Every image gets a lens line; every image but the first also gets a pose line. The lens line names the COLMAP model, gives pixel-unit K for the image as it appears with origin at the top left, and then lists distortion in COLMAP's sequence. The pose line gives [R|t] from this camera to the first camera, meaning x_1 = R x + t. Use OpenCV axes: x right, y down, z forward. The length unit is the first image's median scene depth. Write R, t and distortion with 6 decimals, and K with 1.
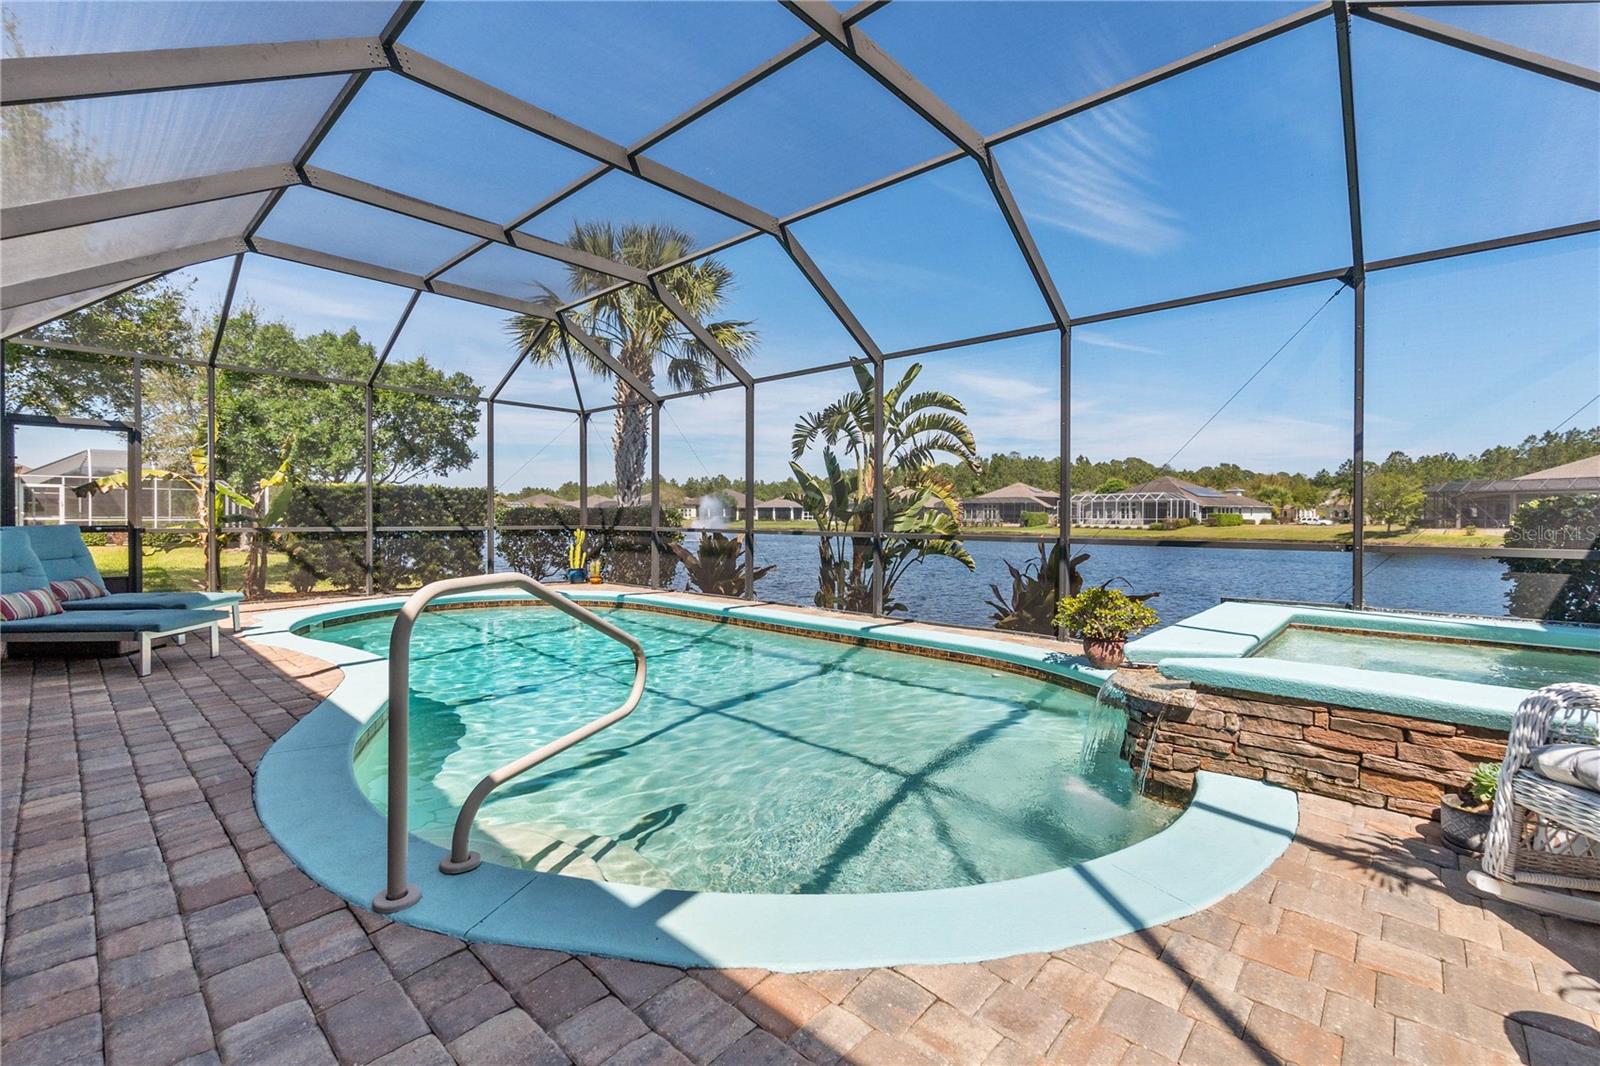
lens RADIAL K [[693.7, 0, 804.4], [0, 693.7, 526.3], [0, 0, 1]] dist [-0.001185, 0.000058]
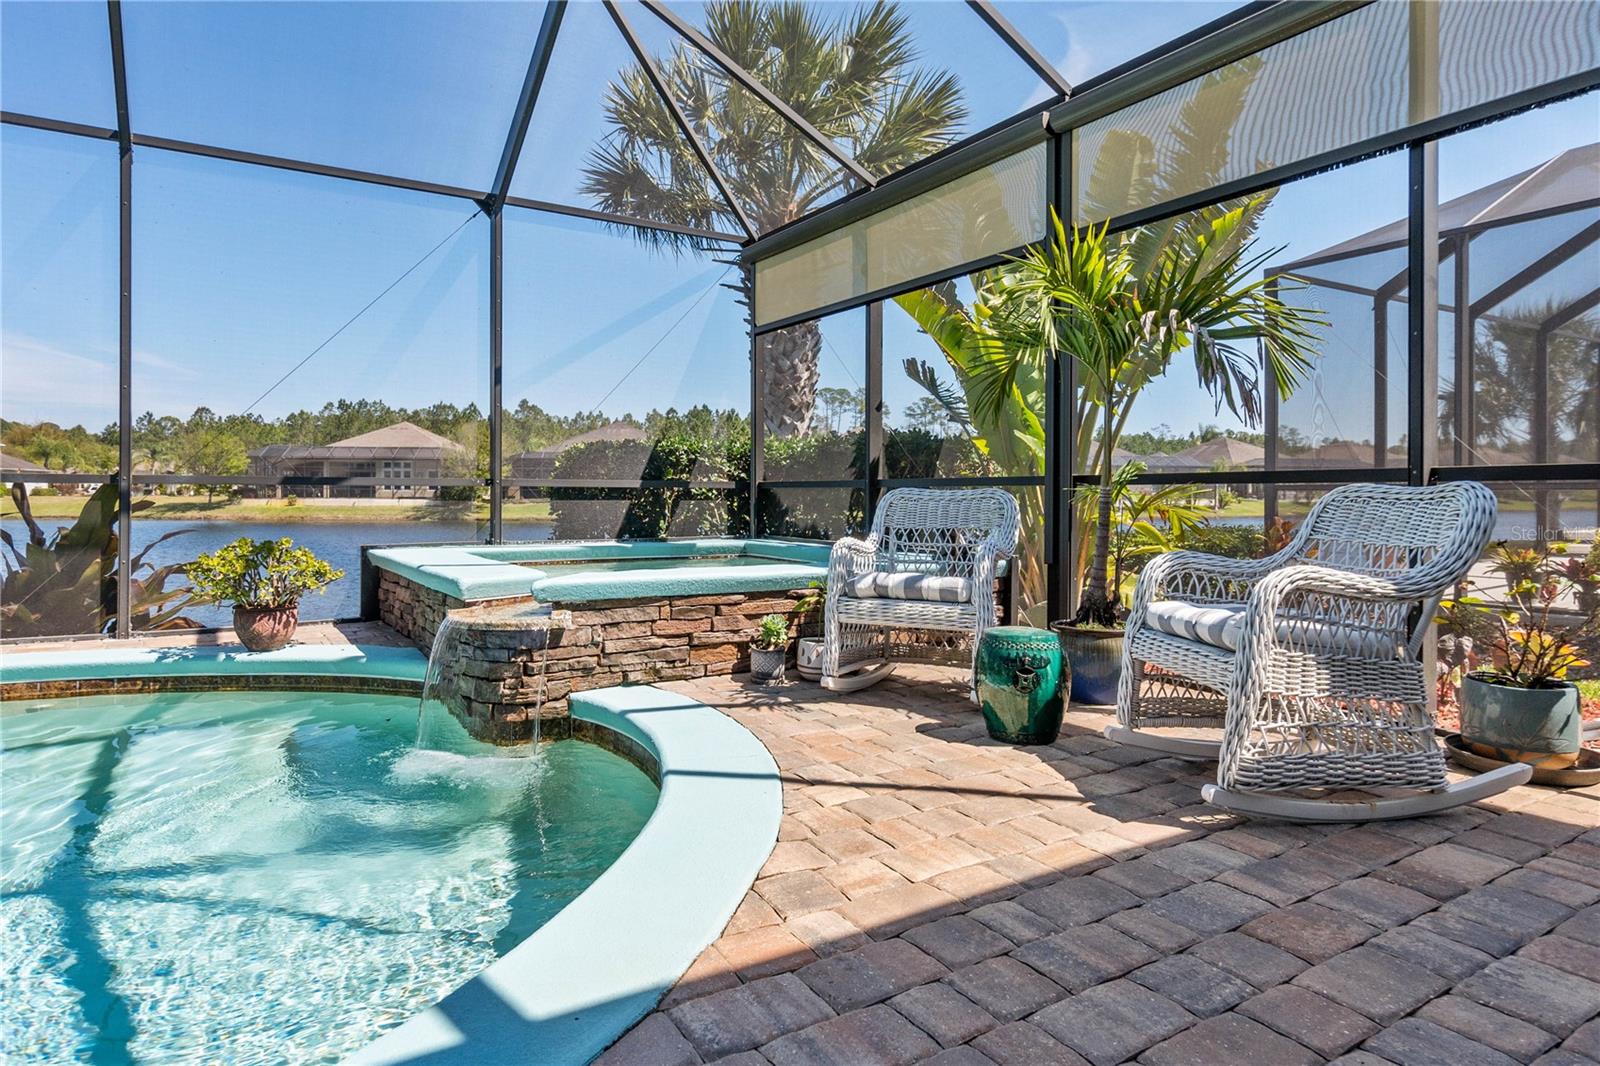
lens RADIAL K [[927.5, 0, 808.1], [0, 927.5, 494.3], [0, 0, 1]] dist [0.005159, 0.000396]
pose [[0.270178, -0.005572, 0.962794, -0.578741], [0.012571, 0.999918, 0.002259, 0.085931], [-0.962728, 0.011492, 0.270226, 0.359352]]
